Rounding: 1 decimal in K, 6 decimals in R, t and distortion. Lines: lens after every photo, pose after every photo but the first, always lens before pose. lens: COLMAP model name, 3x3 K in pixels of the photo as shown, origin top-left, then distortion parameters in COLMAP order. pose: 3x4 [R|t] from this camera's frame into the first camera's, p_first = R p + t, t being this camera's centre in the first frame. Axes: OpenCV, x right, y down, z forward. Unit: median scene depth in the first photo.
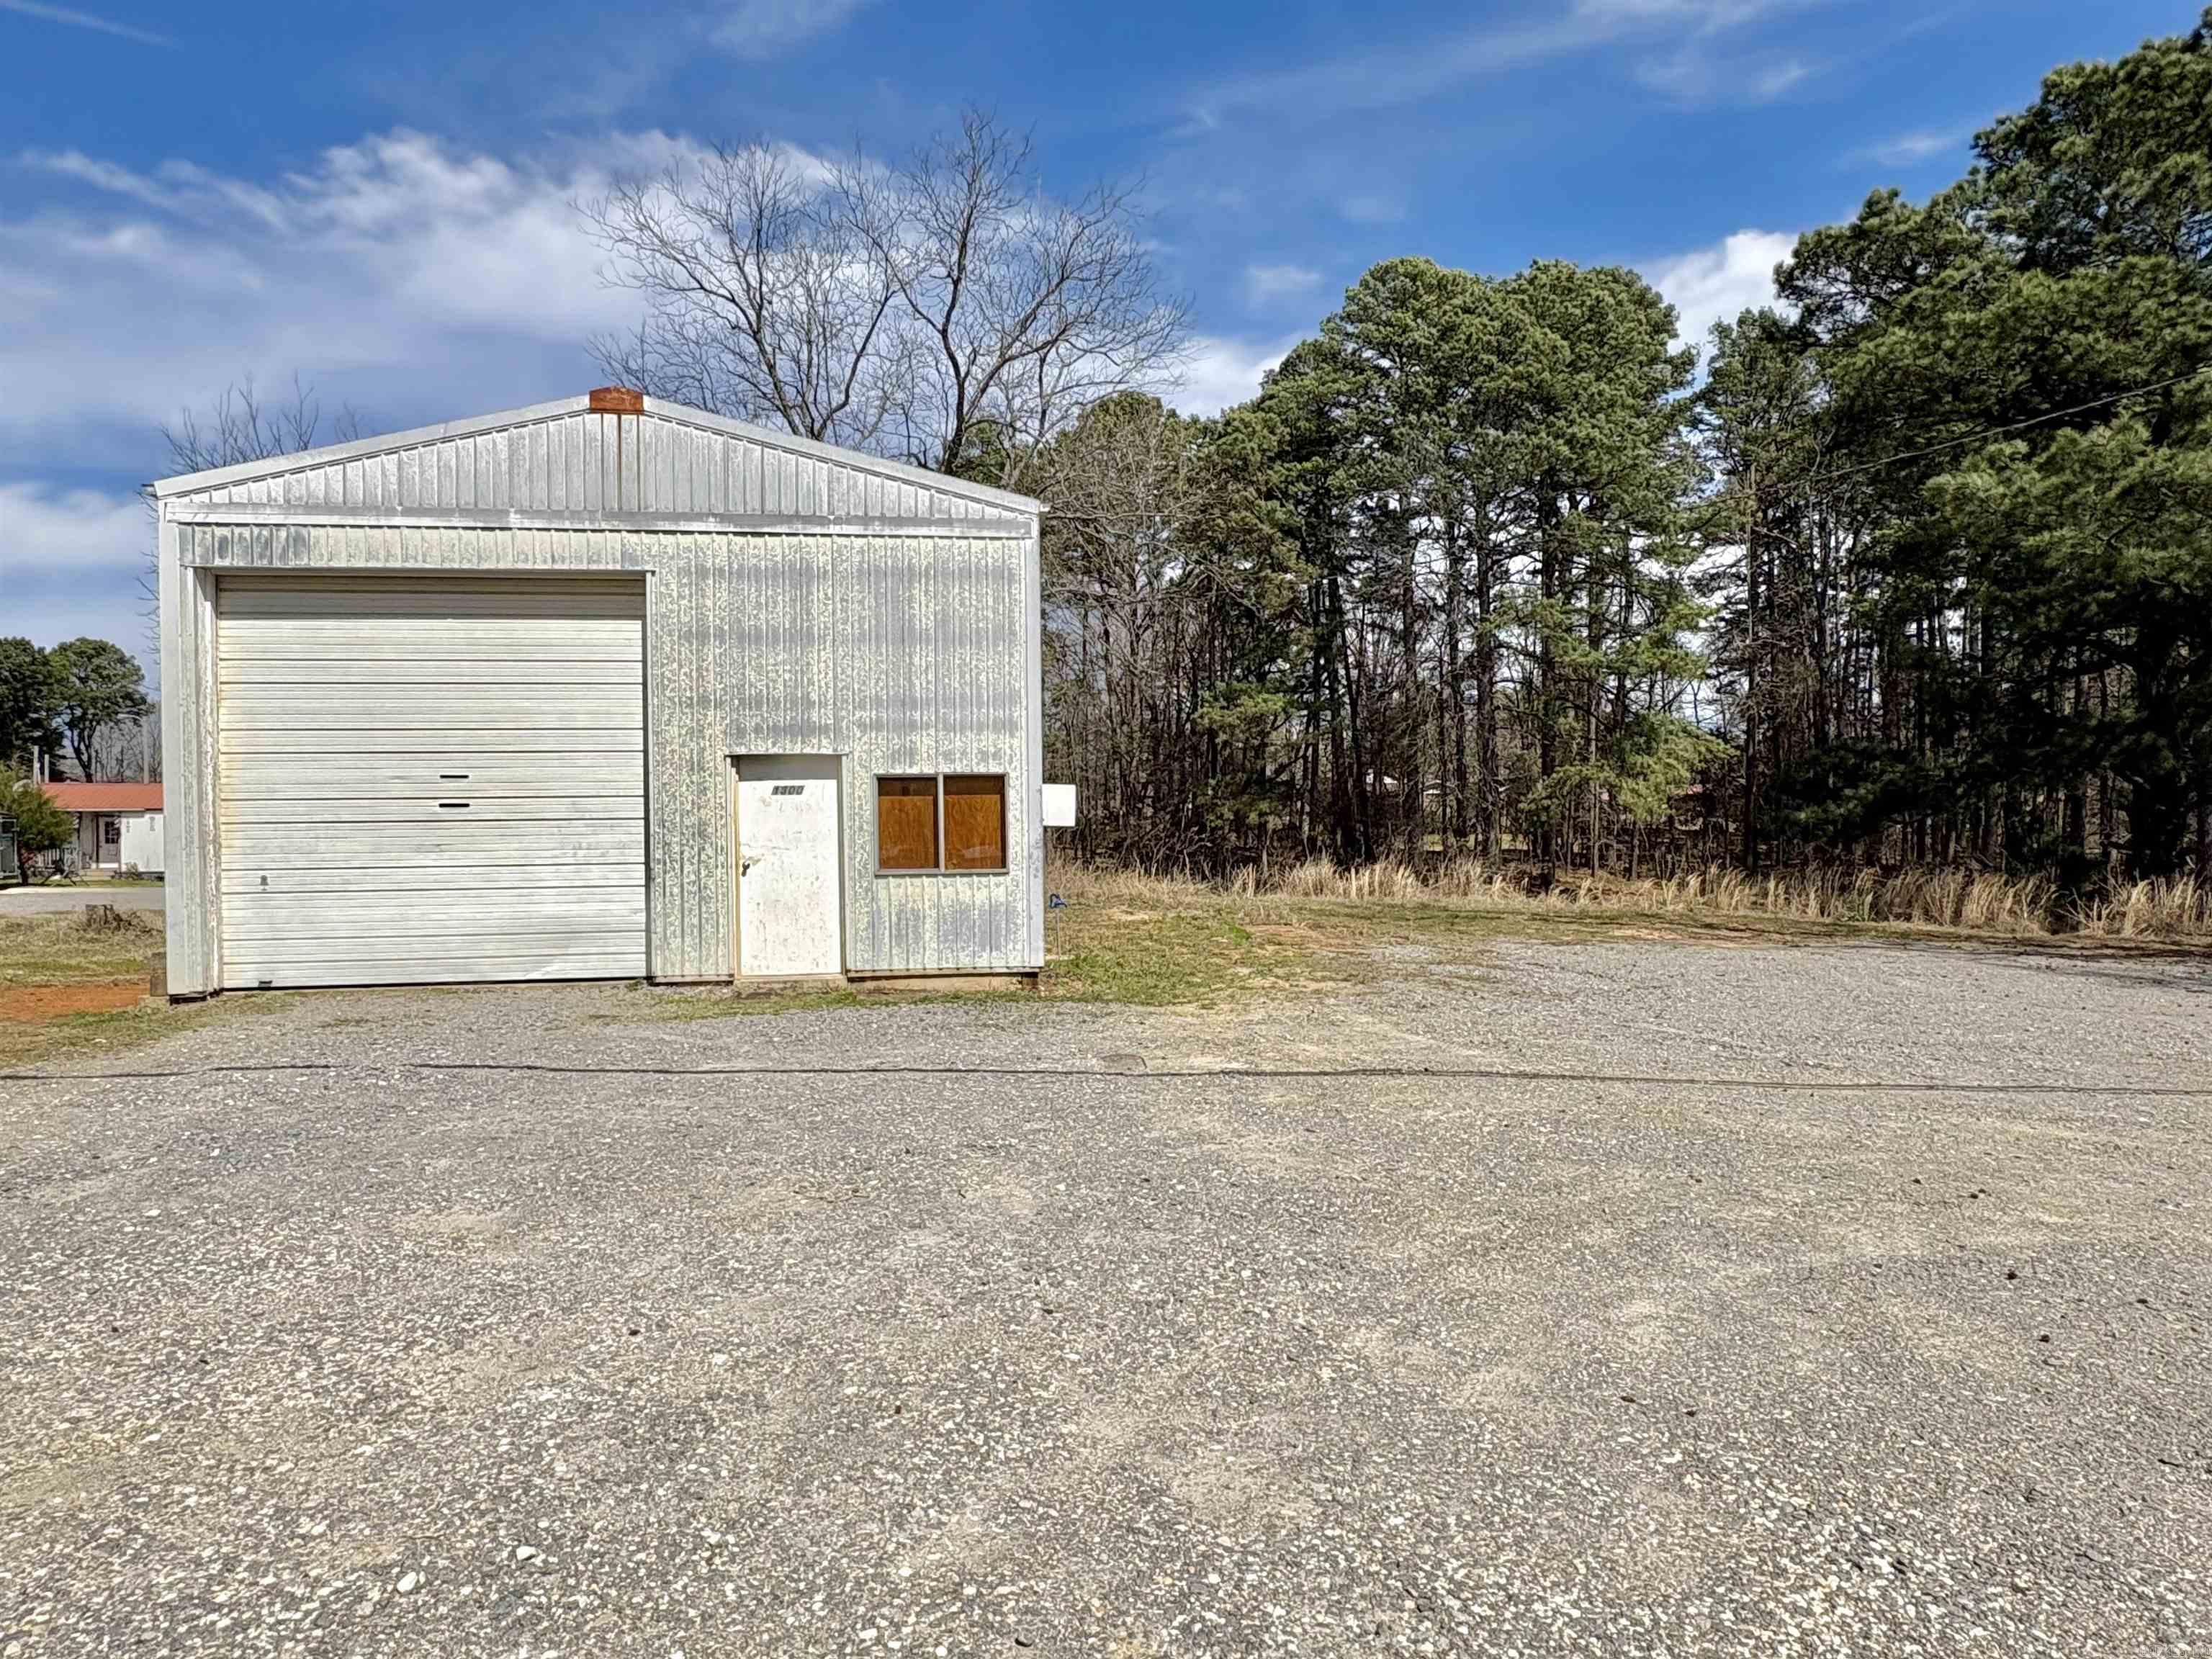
lens RADIAL K [[1300.8, 0, 1099.3], [0, 1300.8, 844.0], [0, 0, 1]] dist [-0.005238, 0.003762]
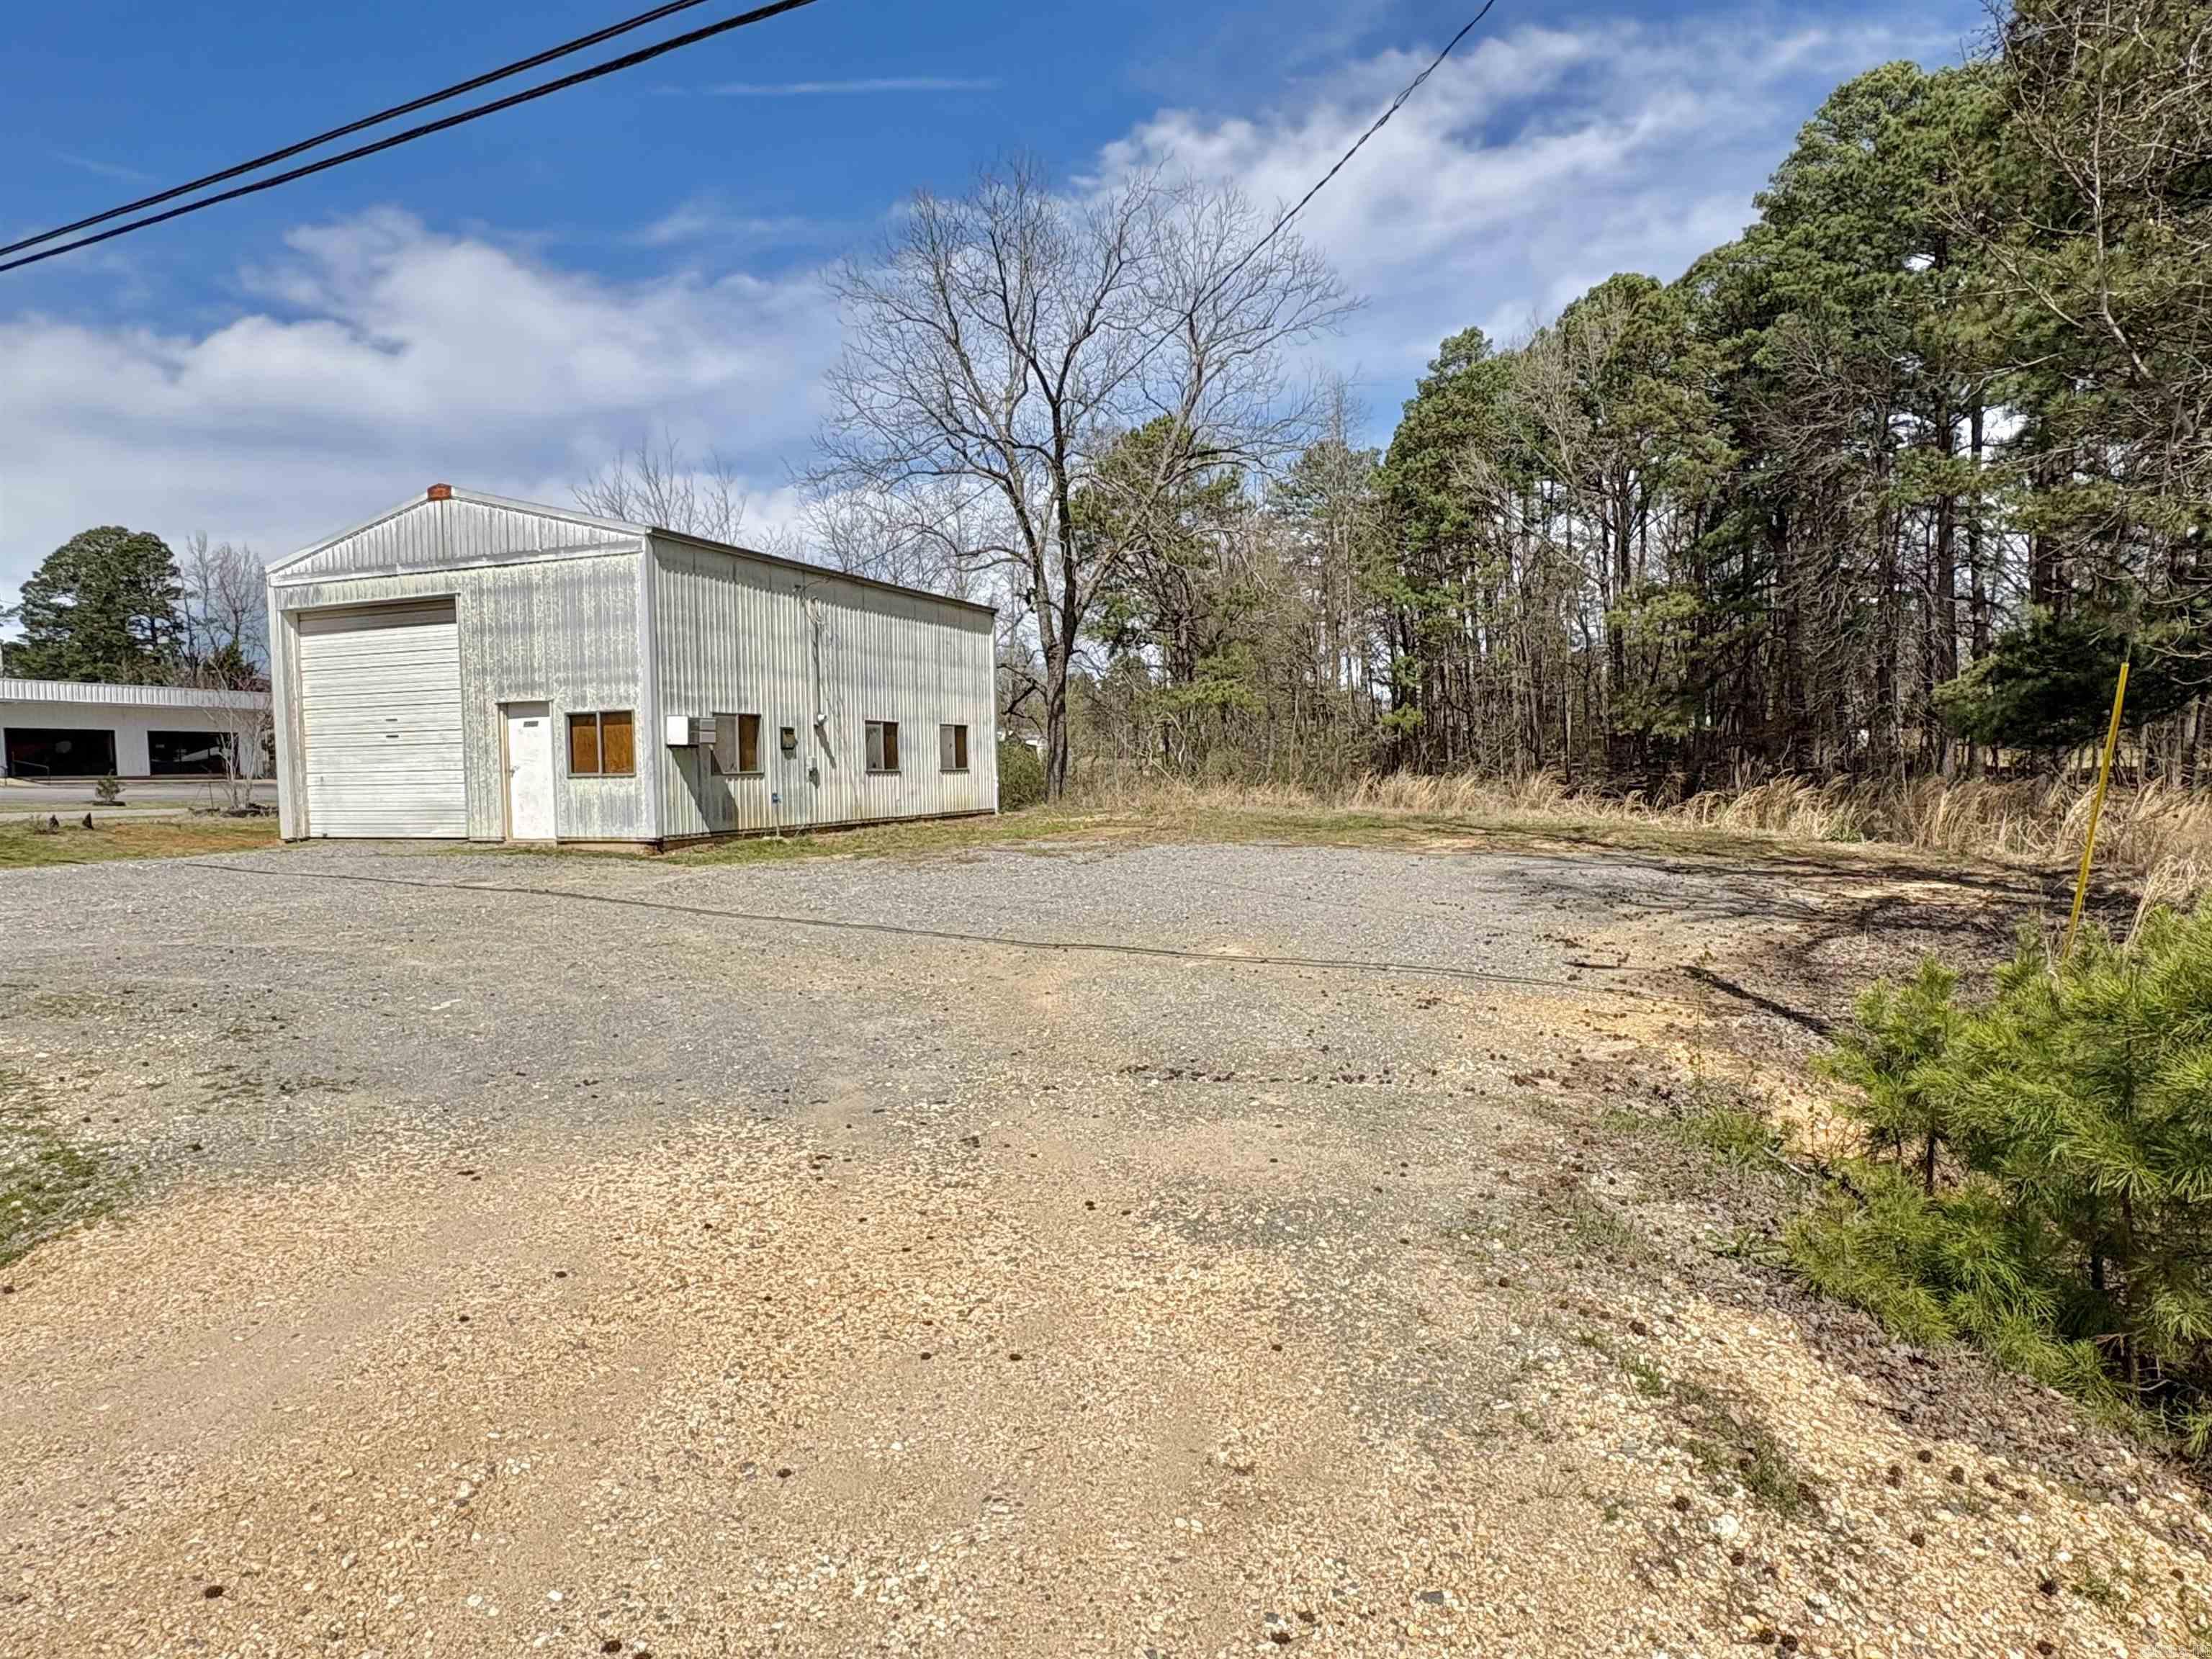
lens RADIAL K [[1300.8, 0, 1125.8], [0, 1300.8, 826.9], [0, 0, 1]] dist [-0.005238, 0.003762]
pose [[0.873764, 0.019819, -0.485945, 1.192121], [0.004216, 0.998823, 0.048317, 0.011125], [0.486331, -0.044266, 0.872653, -0.046535]]
